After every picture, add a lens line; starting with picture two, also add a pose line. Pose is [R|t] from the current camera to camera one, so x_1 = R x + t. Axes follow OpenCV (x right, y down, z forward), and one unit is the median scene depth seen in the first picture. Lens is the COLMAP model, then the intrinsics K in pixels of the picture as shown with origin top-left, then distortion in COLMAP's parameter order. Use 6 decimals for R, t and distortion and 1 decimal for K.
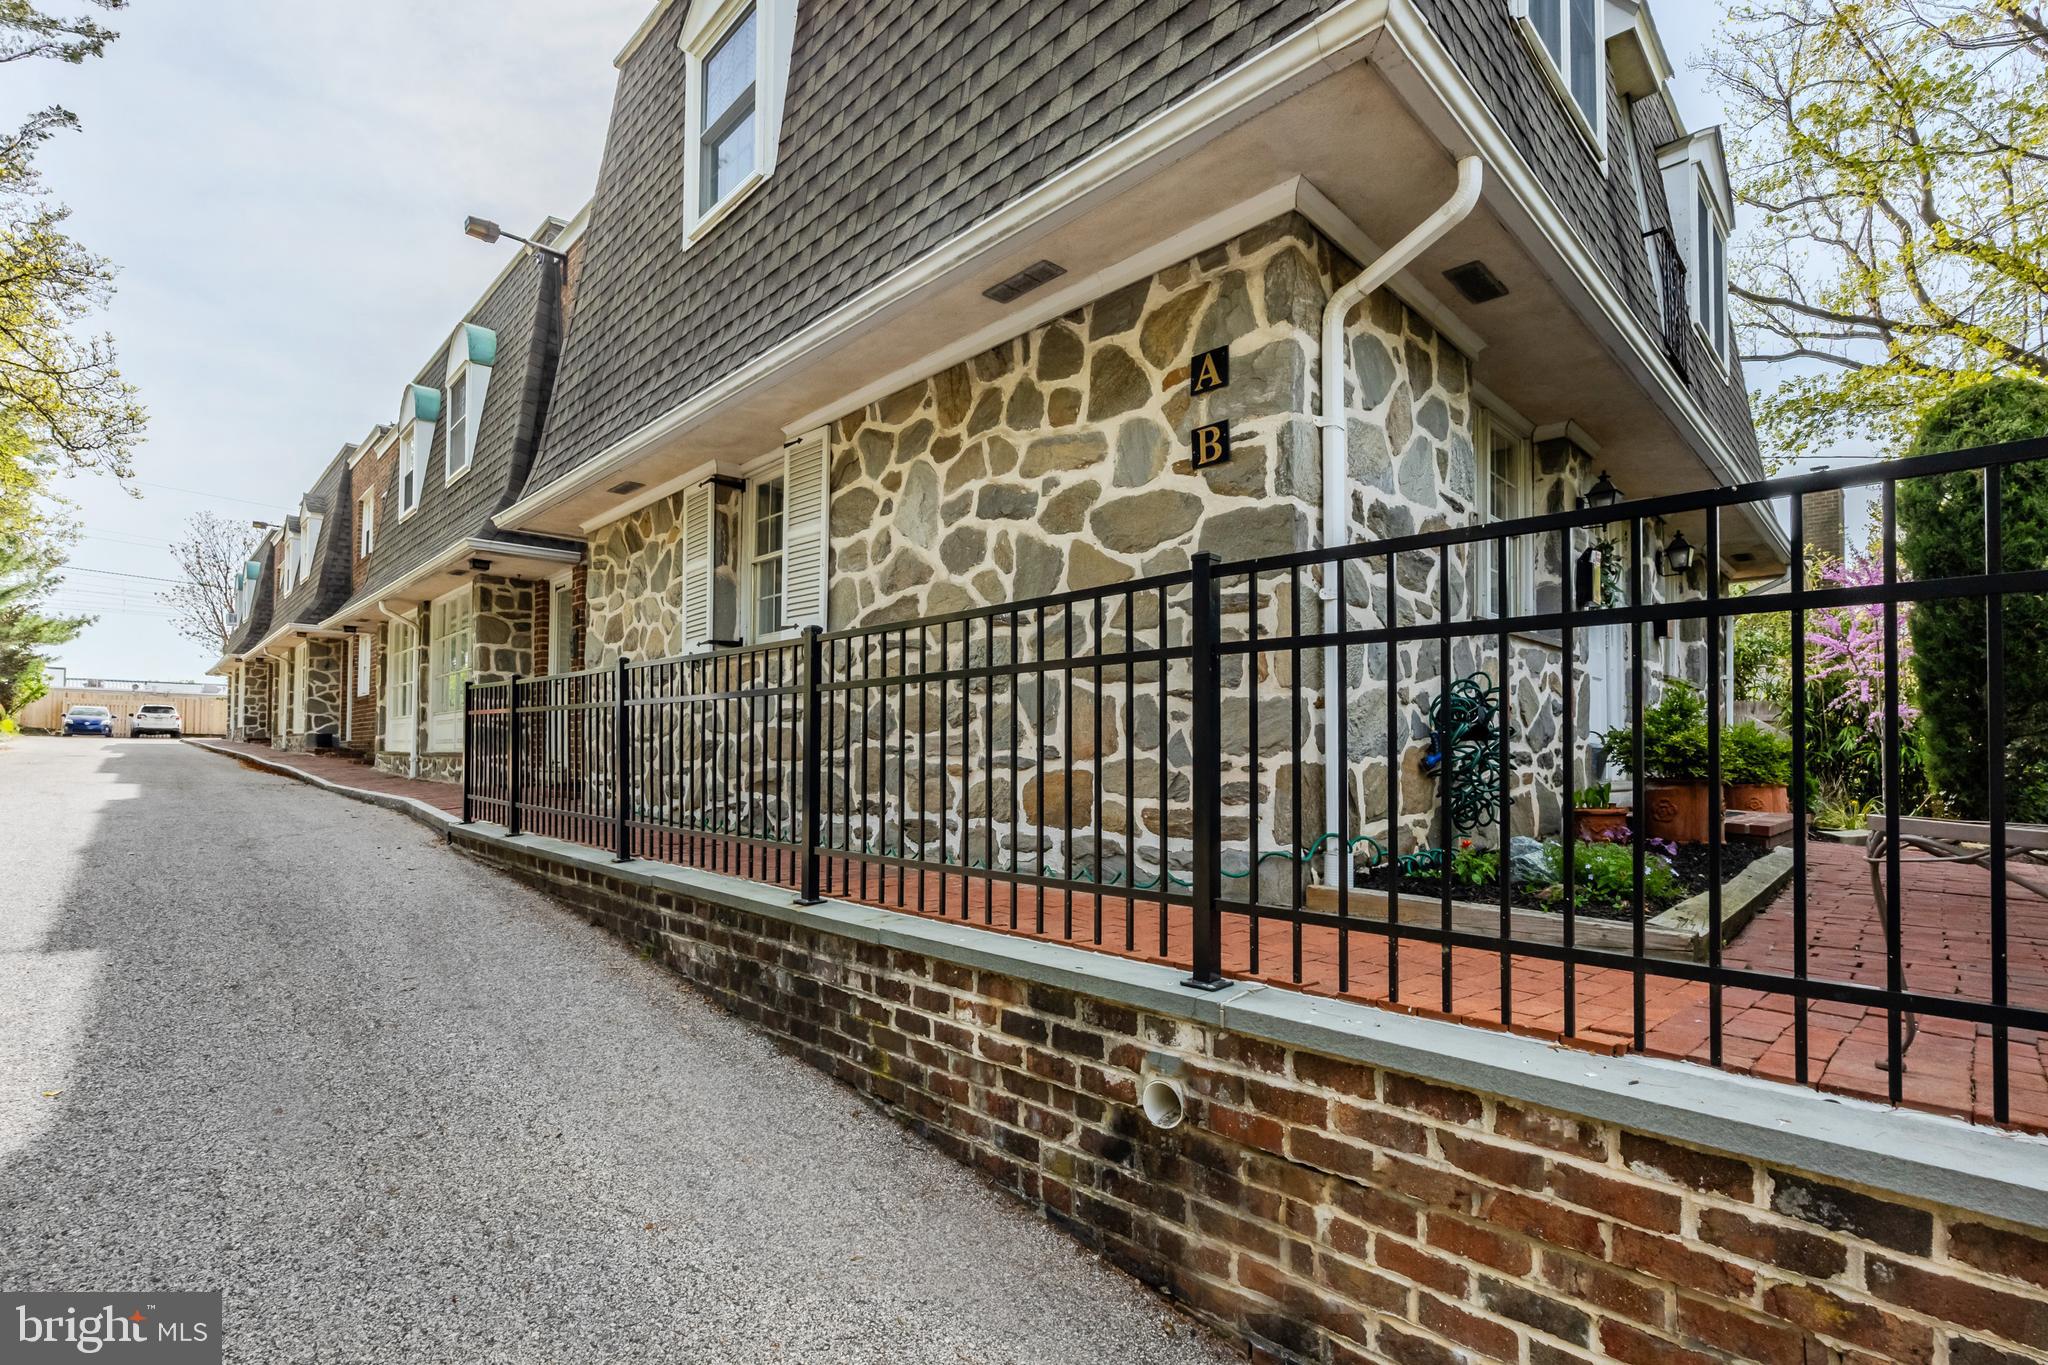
lens RADIAL K [[916.6, 0, 1018.1], [0, 916.6, 727.6], [0, 0, 1]] dist [-0.000267, -0.003595]
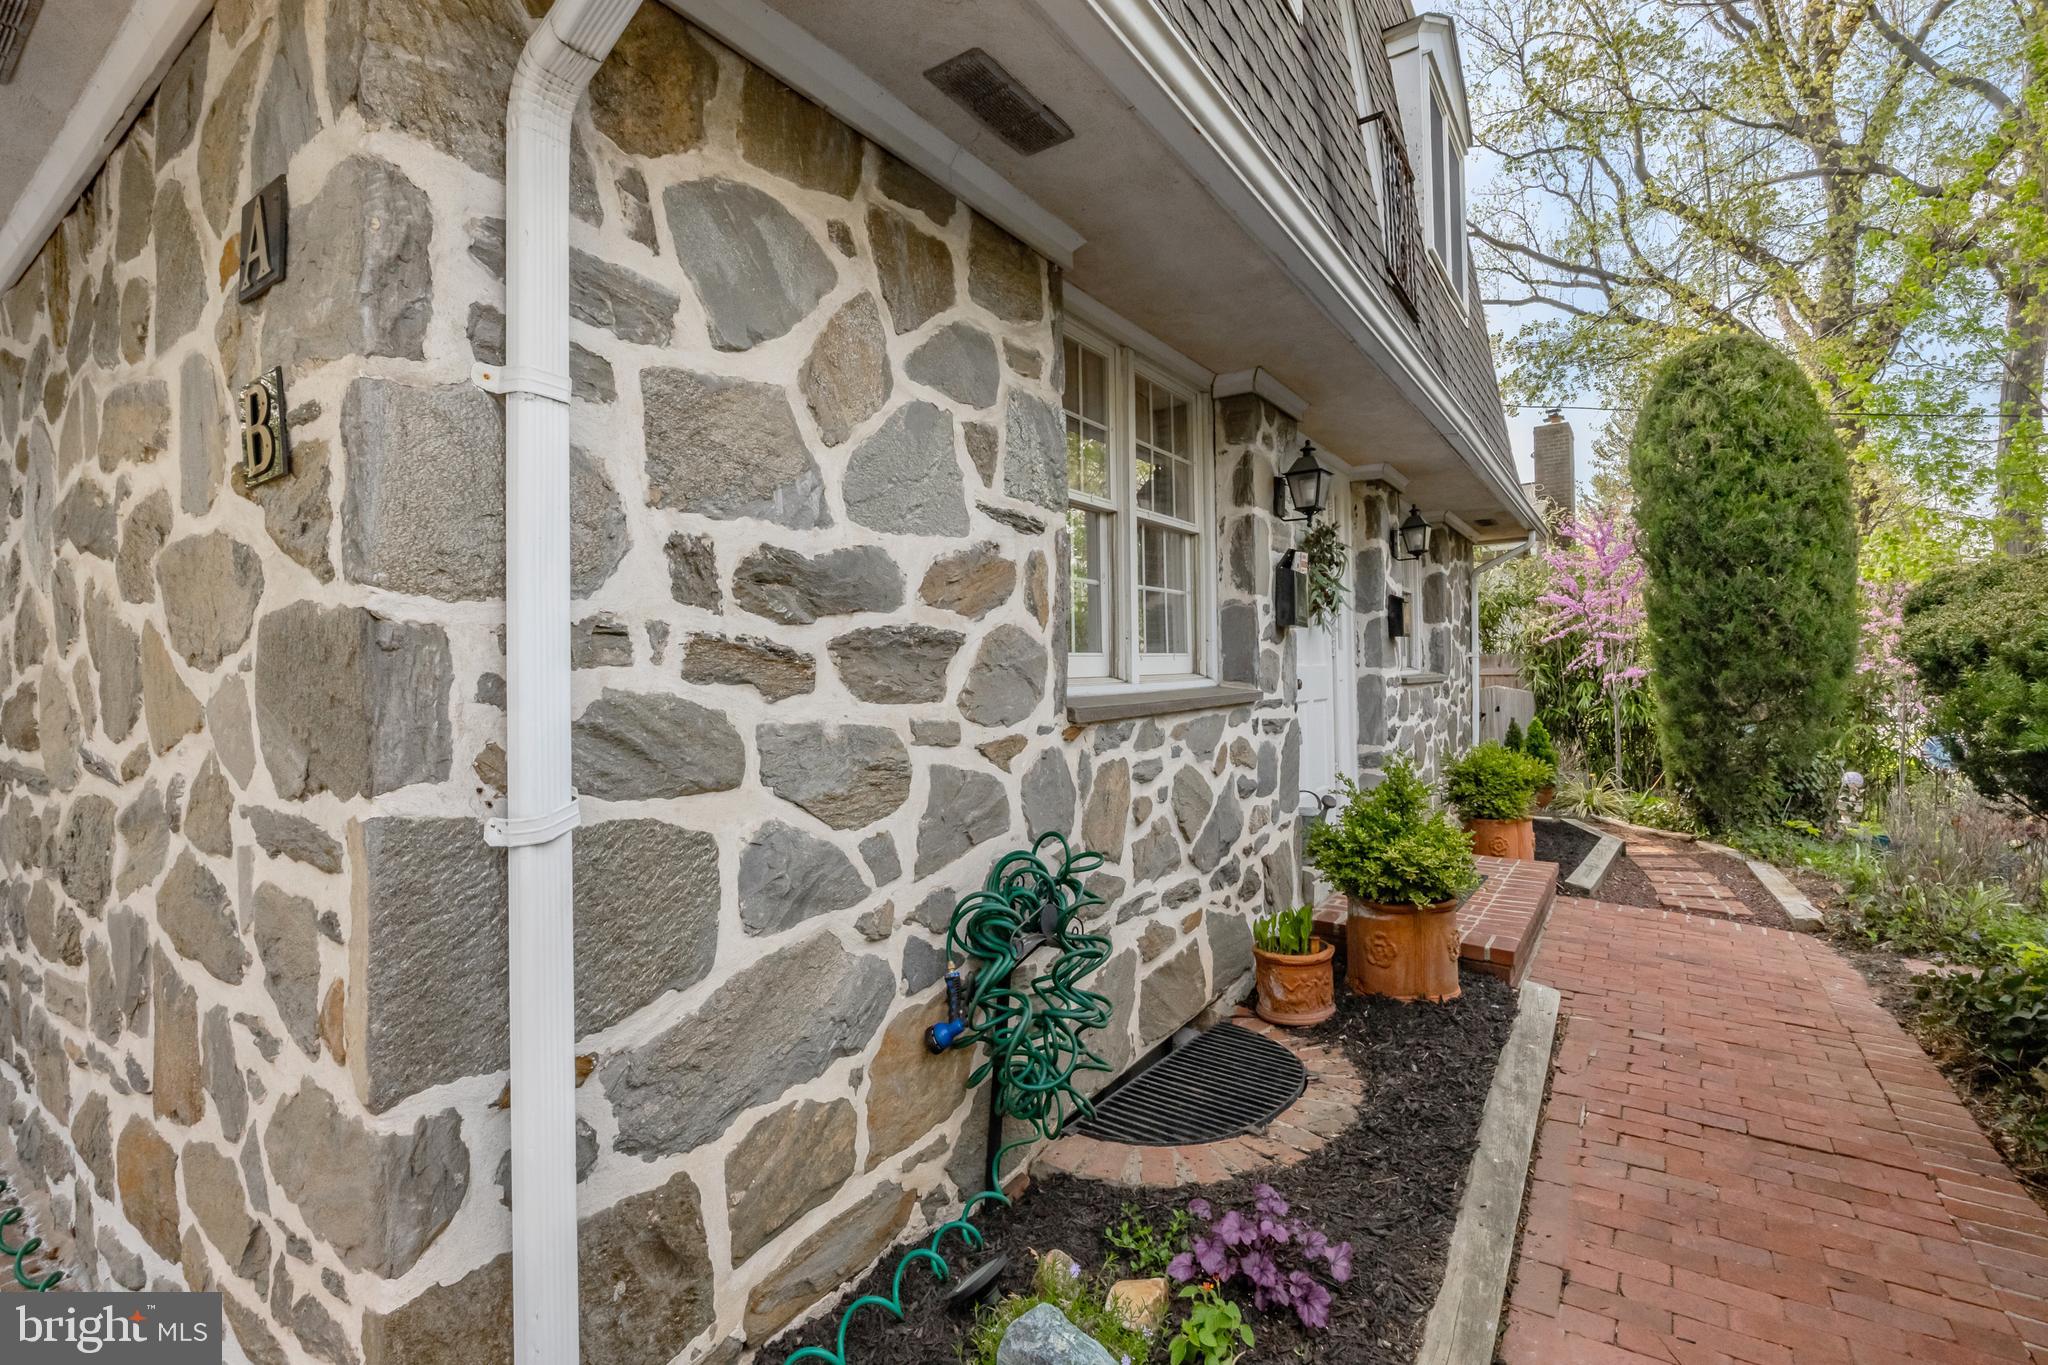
lens RADIAL K [[939.2, 0, 1024.0], [0, 939.2, 682.5], [0, 0, 1]] dist [-0.017744, 0.000489]
pose [[0.978777, -0.034034, 0.202084, 0.195367], [0.027629, 0.999025, 0.034432, -0.089304], [-0.203059, -0.028118, 0.978763, 0.235819]]
